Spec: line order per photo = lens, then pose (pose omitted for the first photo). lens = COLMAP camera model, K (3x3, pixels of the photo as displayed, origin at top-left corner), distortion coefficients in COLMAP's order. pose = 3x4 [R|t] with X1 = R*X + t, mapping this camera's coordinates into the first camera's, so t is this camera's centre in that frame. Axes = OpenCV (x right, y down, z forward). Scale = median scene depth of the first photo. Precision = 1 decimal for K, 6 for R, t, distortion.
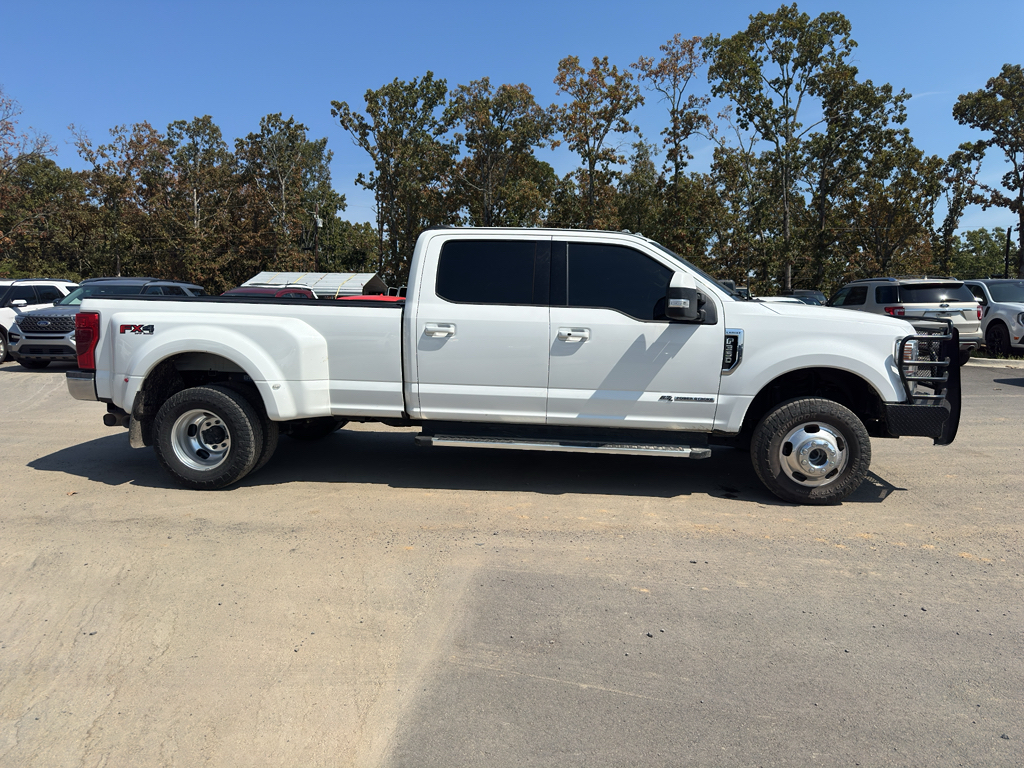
lens RADIAL K [[742.6, 0, 512.2], [0, 742.6, 384.5], [0, 0, 1]] dist [0.008908, -0.005418]
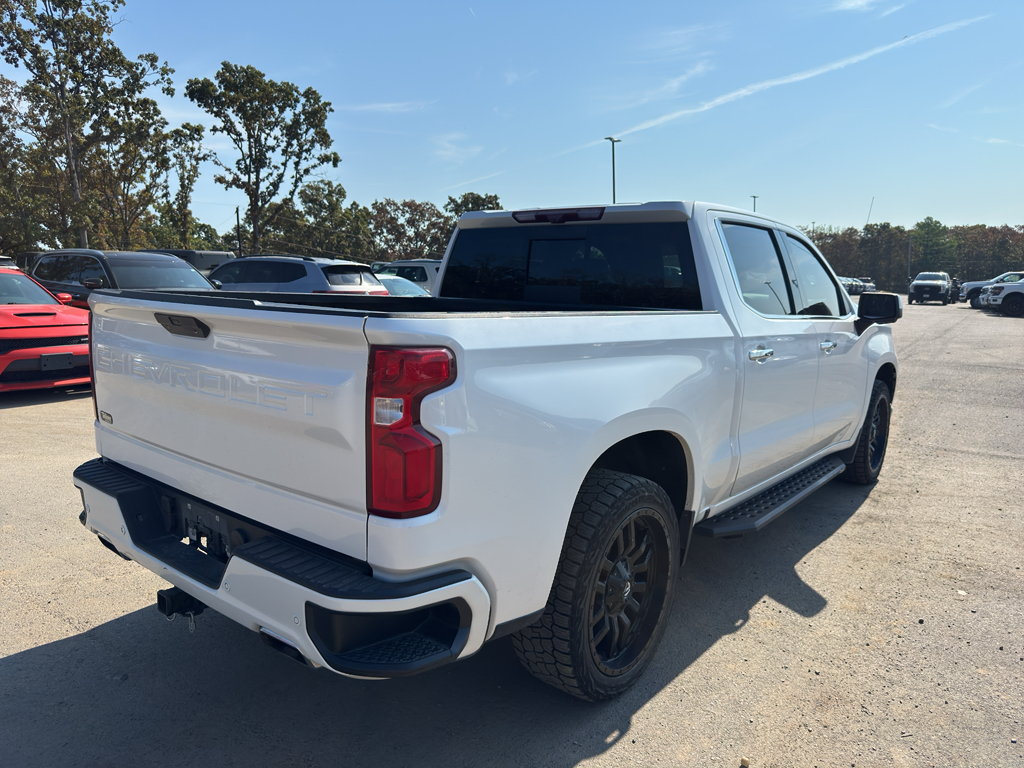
lens RADIAL K [[734.0, 0, 512.7], [0, 734.0, 384.9], [0, 0, 1]] dist [0.005471, -0.007687]
pose [[0.456882, -0.128212, 0.880239, -0.179582], [0.083578, 0.991368, 0.101017, -0.018634], [-0.885592, 0.027416, 0.463654, 0.111367]]
